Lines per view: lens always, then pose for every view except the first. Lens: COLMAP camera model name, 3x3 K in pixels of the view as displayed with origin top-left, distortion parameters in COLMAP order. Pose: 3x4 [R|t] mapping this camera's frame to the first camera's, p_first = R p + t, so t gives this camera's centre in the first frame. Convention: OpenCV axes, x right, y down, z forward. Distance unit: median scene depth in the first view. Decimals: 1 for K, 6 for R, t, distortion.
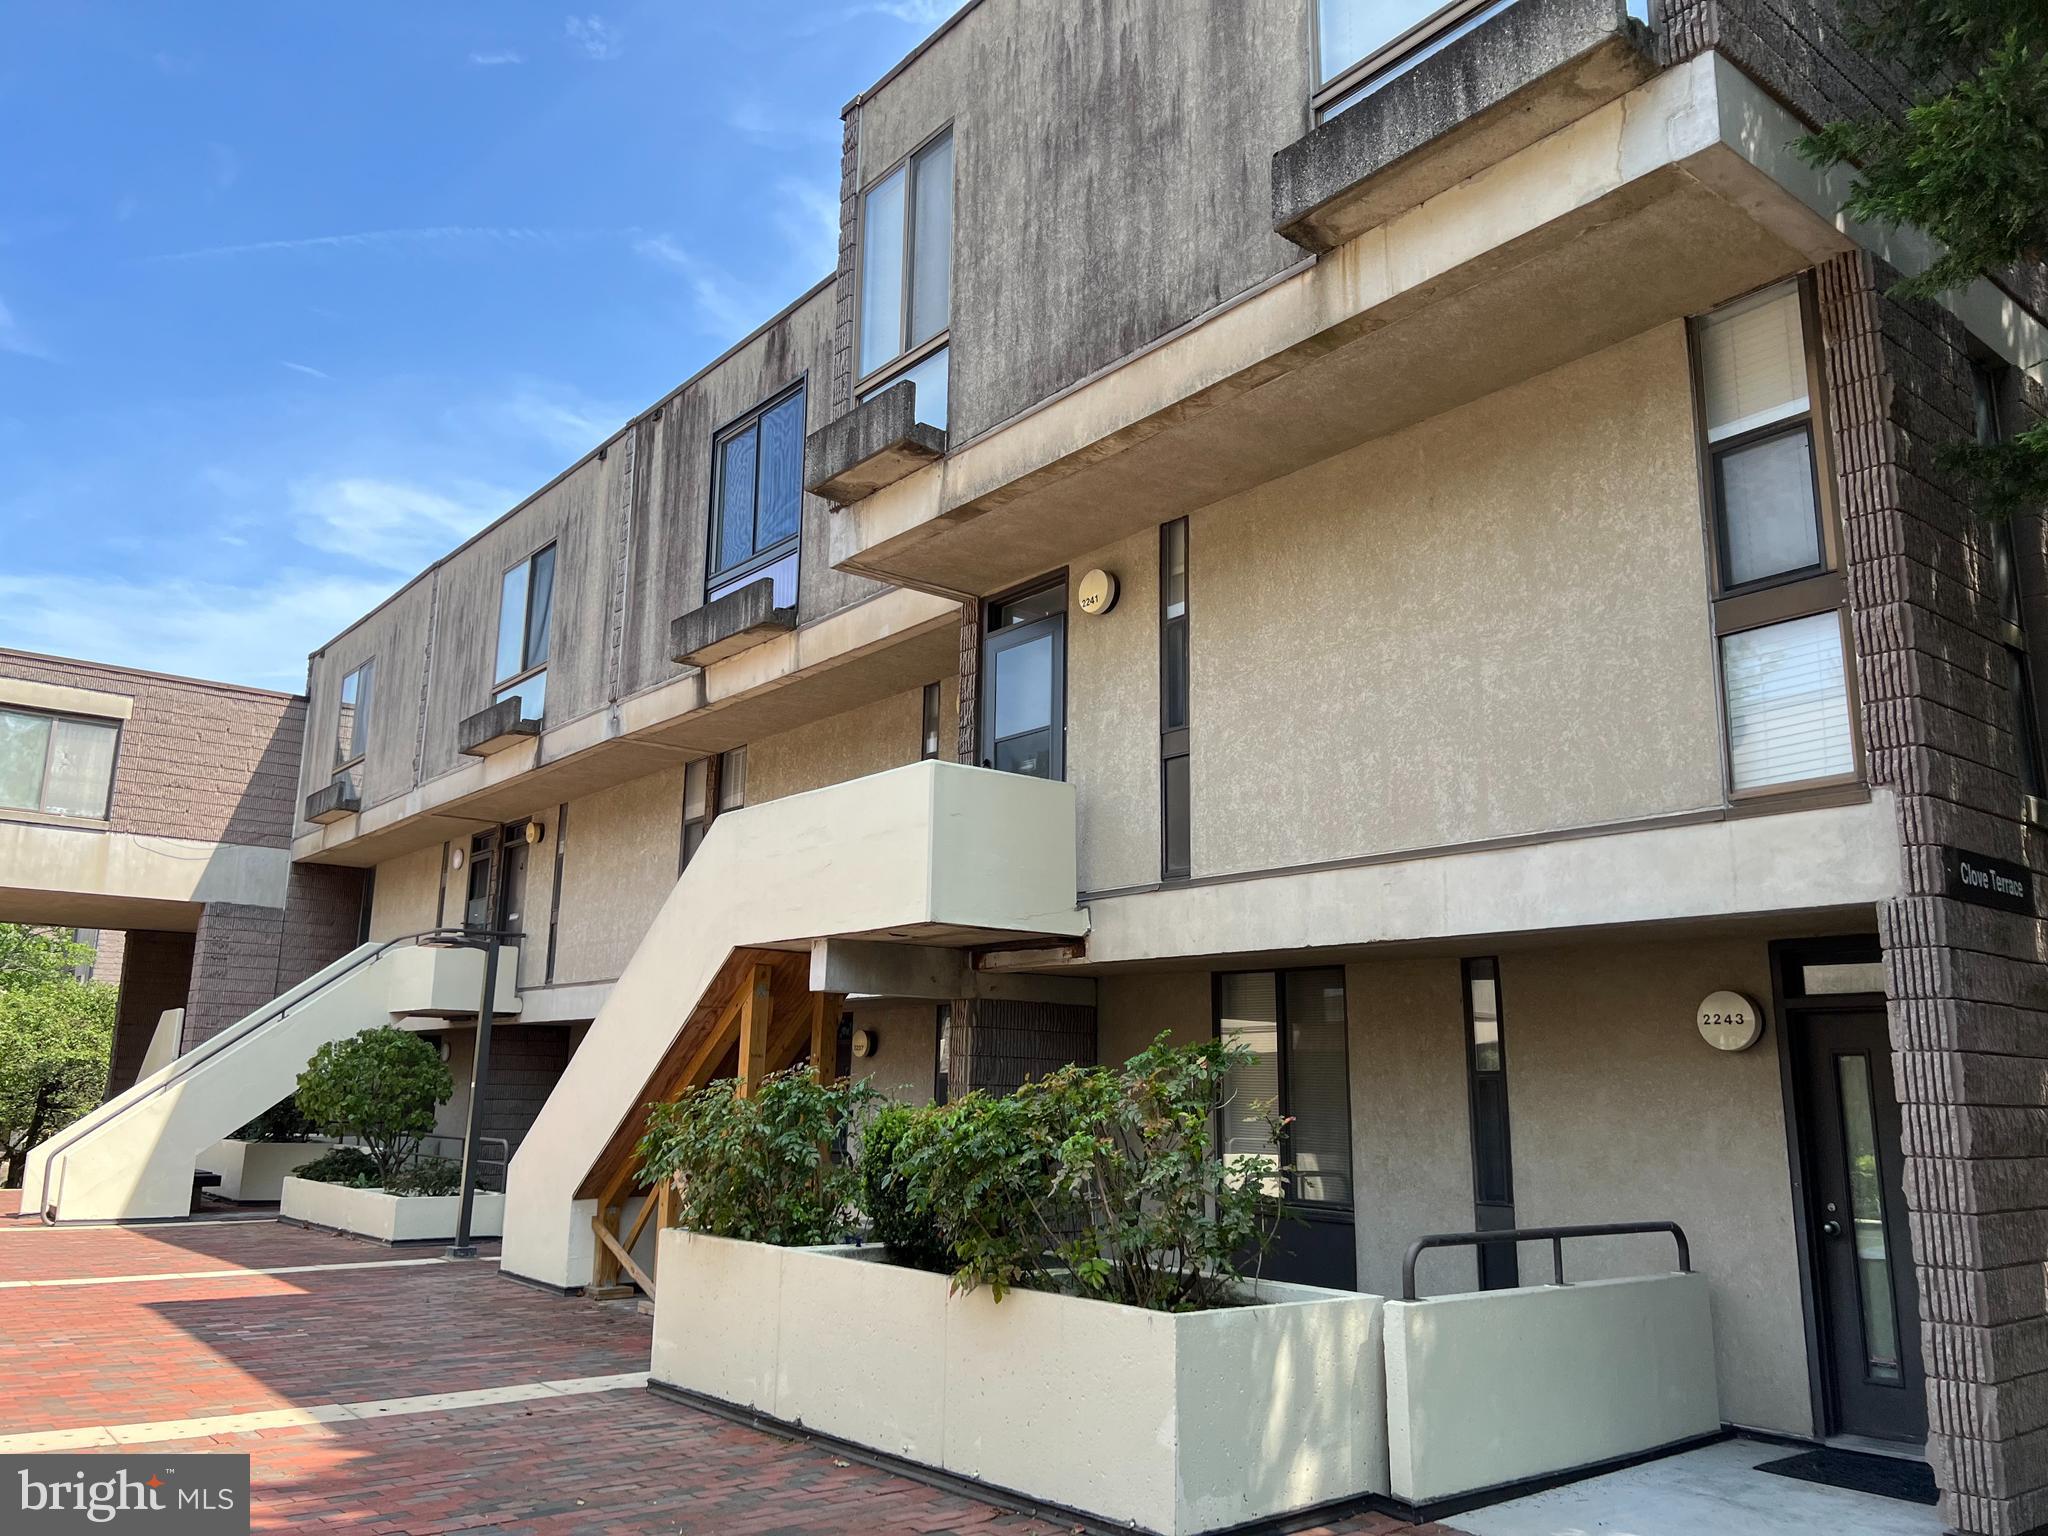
lens RADIAL K [[1541.7, 0, 1021.8], [0, 1541.7, 770.0], [0, 0, 1]] dist [0.041083, -0.038014]
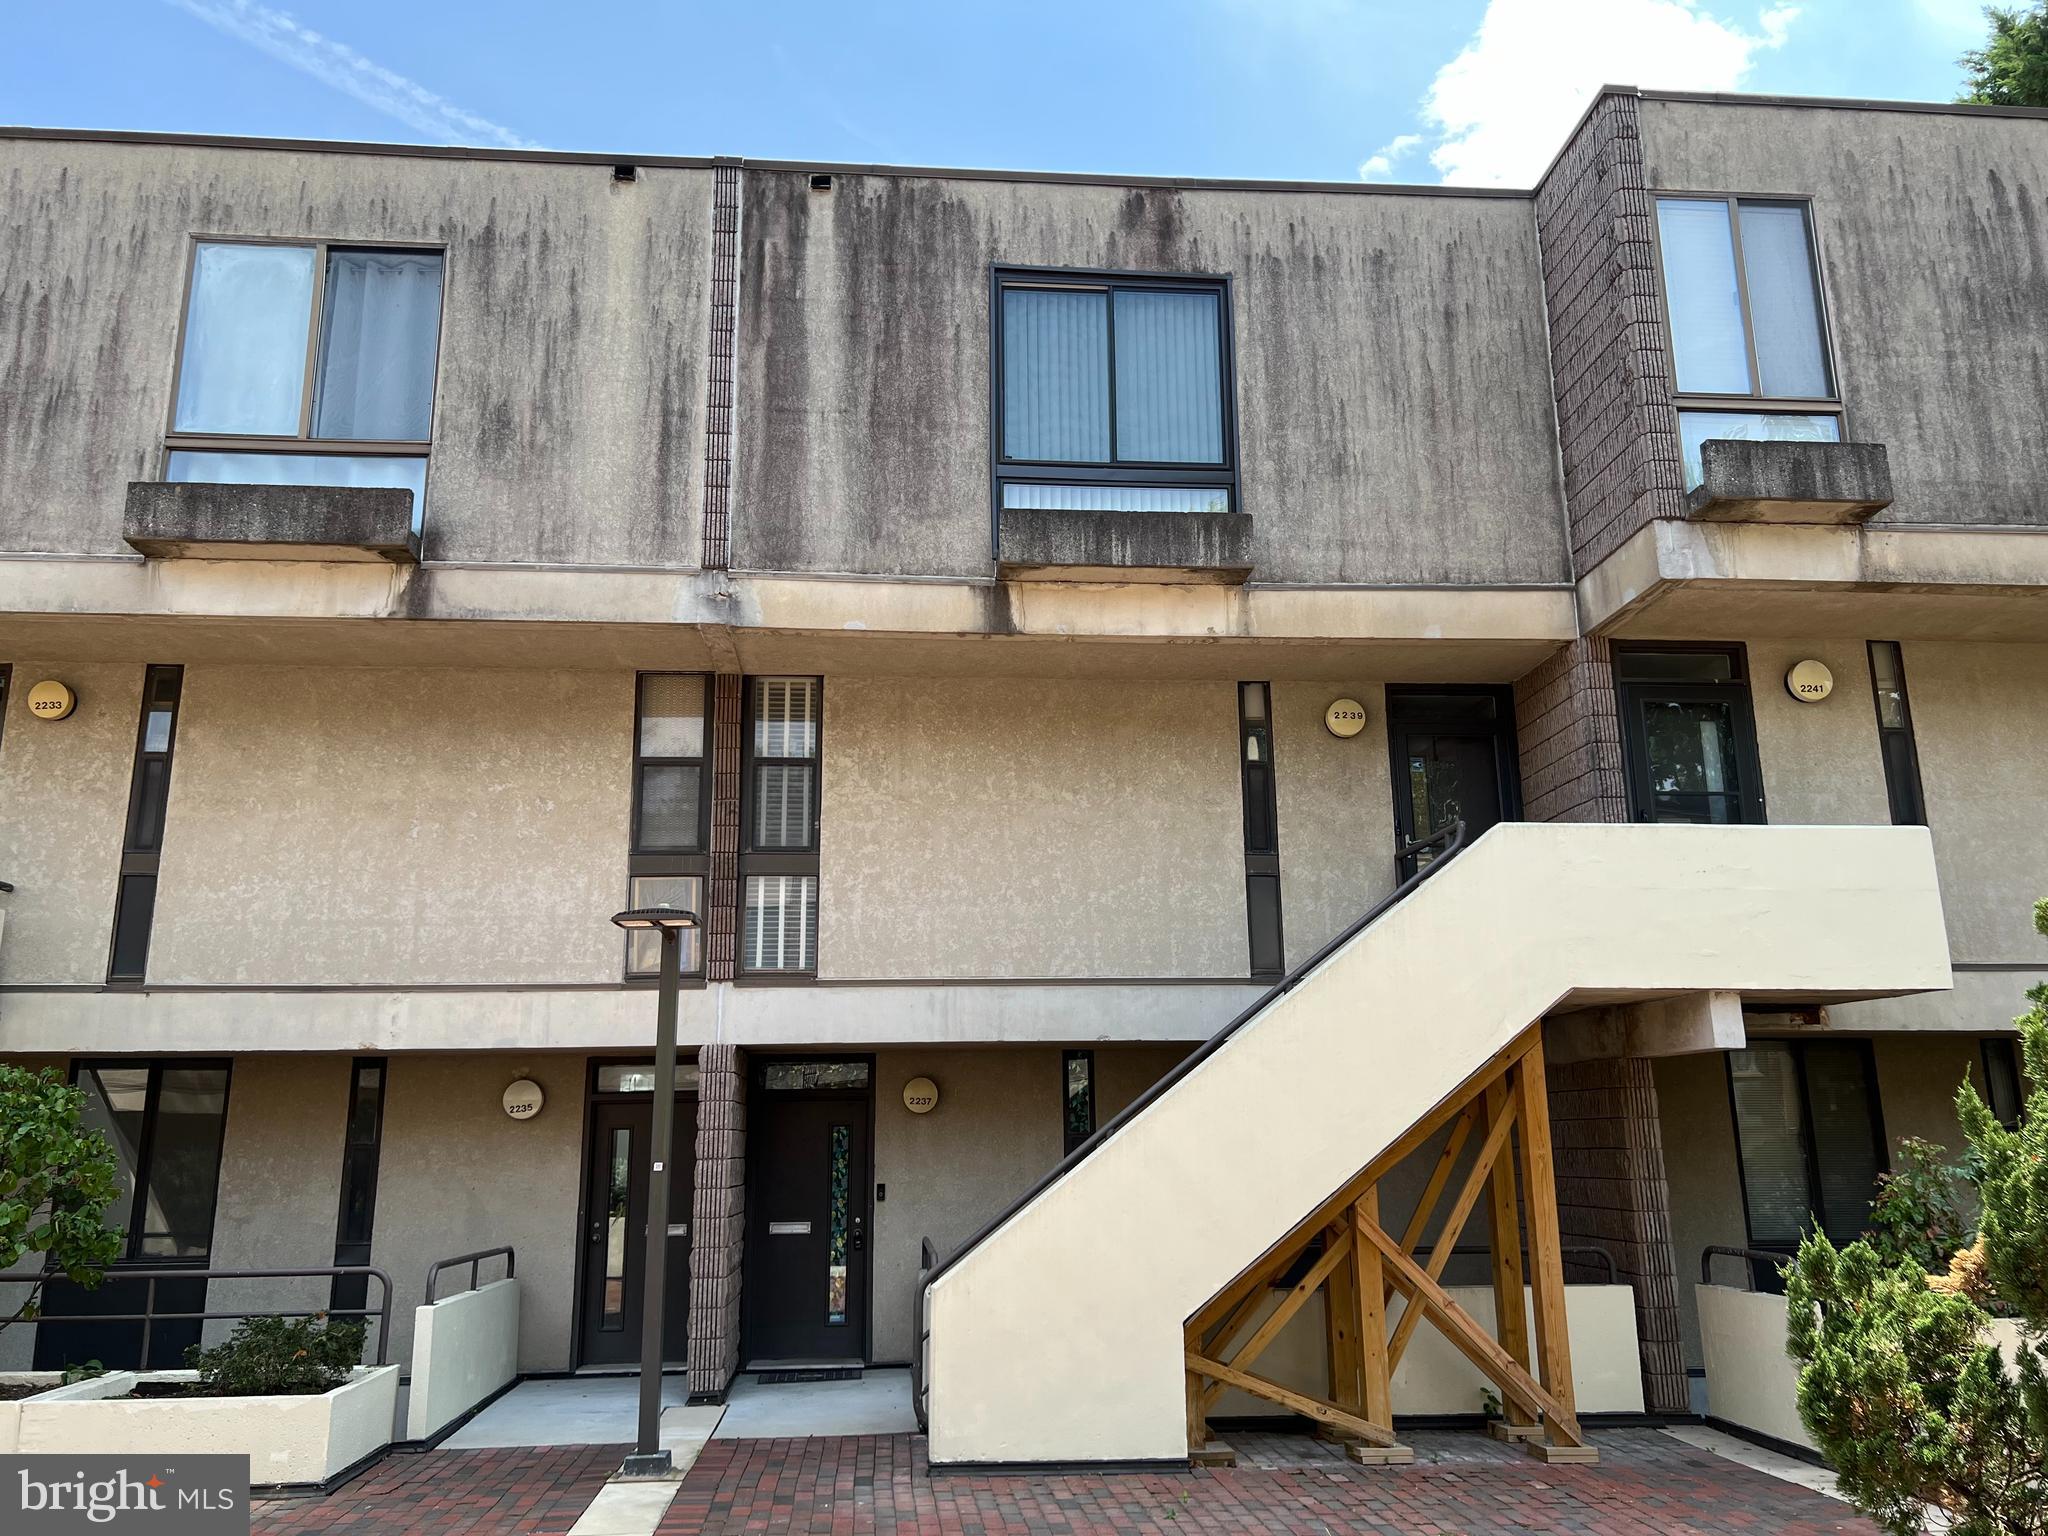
lens RADIAL K [[1541.7, 0, 1014.5], [0, 1541.7, 765.9], [0, 0, 1]] dist [0.041083, -0.038014]
pose [[0.559676, 0.173549, 0.810335, -1.133486], [-0.150695, 0.982836, -0.106413, 0.140951], [-0.814895, -0.062557, 0.576223, 0.832259]]
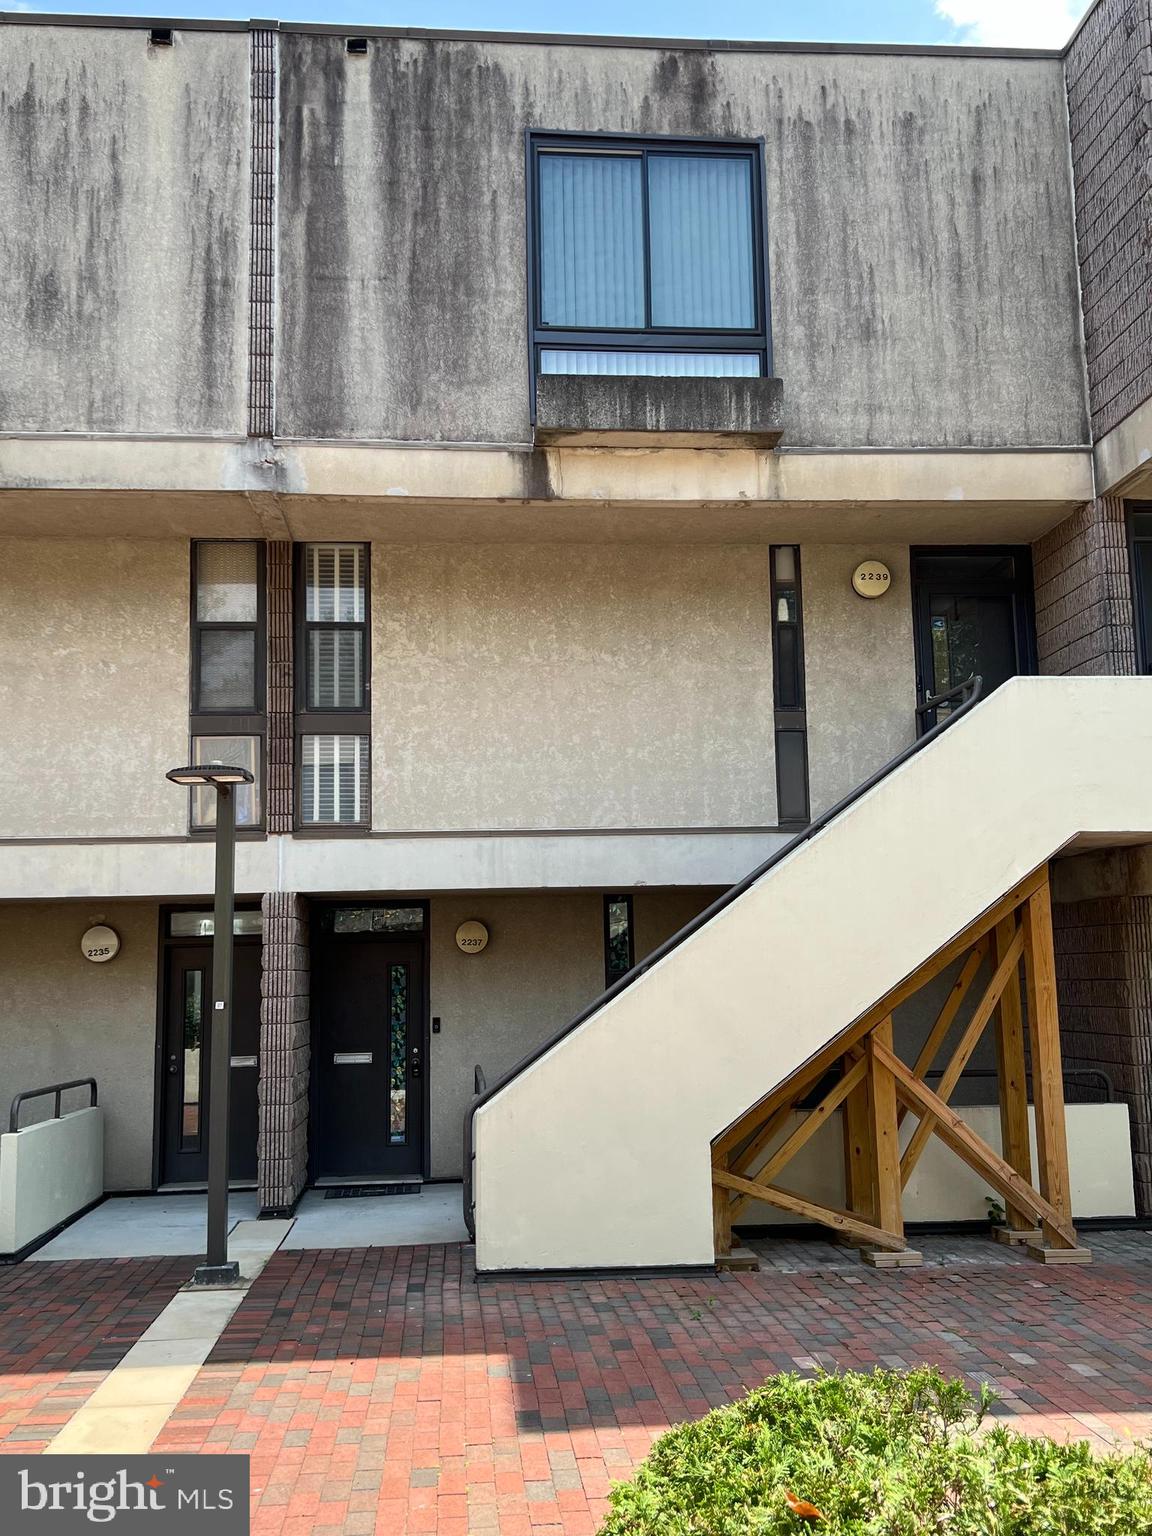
lens RADIAL K [[1442.1, 0, 572.6], [0, 1442.1, 774.3], [0, 0, 1]] dist [0.020399, 0.000000]
pose [[0.554713, 0.088191, 0.827355, -1.115962], [-0.141916, 0.989824, -0.010360, 0.141620], [-0.819850, -0.111668, 0.561584, 0.837992]]
